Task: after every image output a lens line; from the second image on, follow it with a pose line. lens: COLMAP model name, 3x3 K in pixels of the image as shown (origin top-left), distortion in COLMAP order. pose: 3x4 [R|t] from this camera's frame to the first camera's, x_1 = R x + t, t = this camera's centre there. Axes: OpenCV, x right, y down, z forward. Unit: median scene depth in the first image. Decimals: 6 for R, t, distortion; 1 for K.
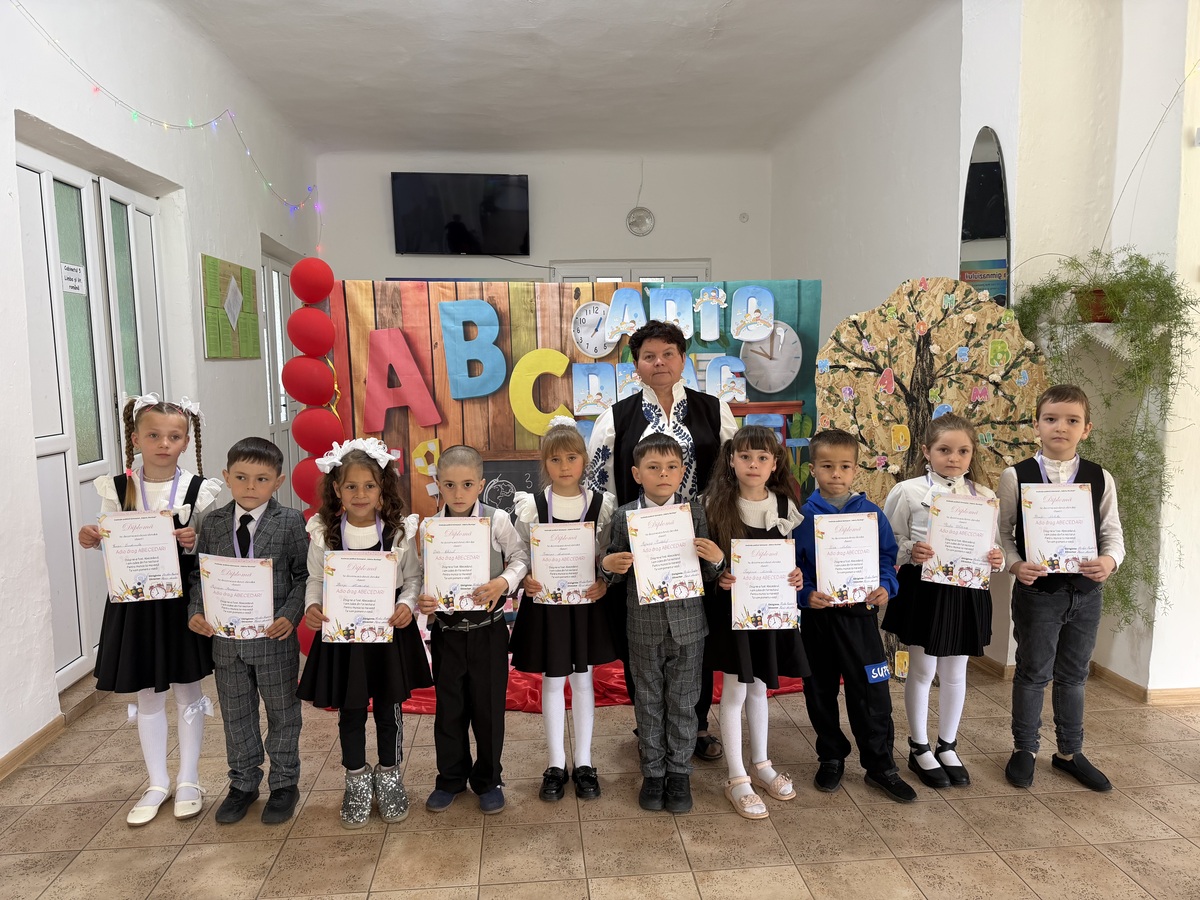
lens RADIAL K [[841.1, 0, 600.0], [0, 841.1, 450.0], [0, 0, 1]] dist [0.134535, -0.270823]
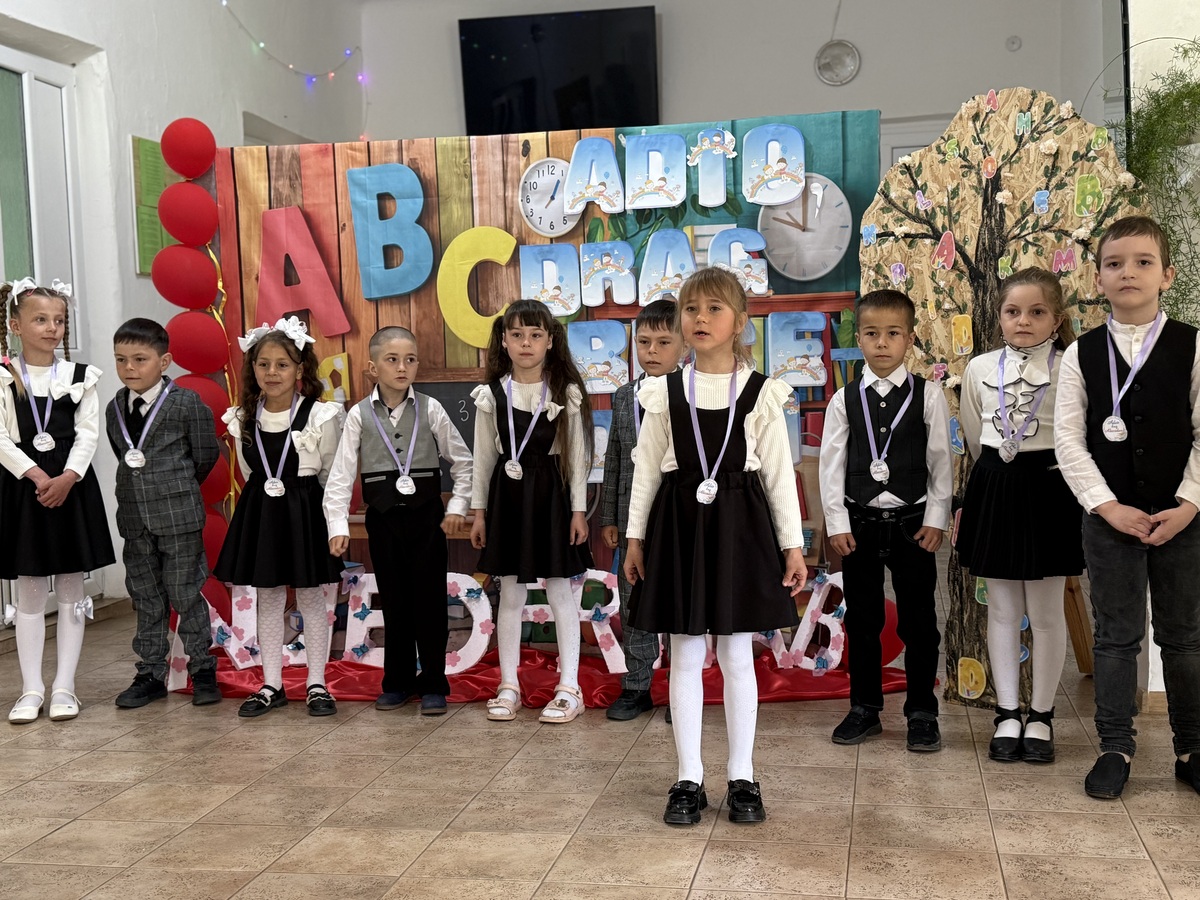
lens RADIAL K [[1470.4, 0, 600.0], [0, 1470.4, 450.0], [0, 0, 1]] dist [0.095306, -0.015625]
pose [[0.957900, 0.002188, -0.287094, 0.398302], [-0.013005, 0.999275, -0.035776, 0.116560], [0.286807, 0.038004, 0.957234, -0.176962]]
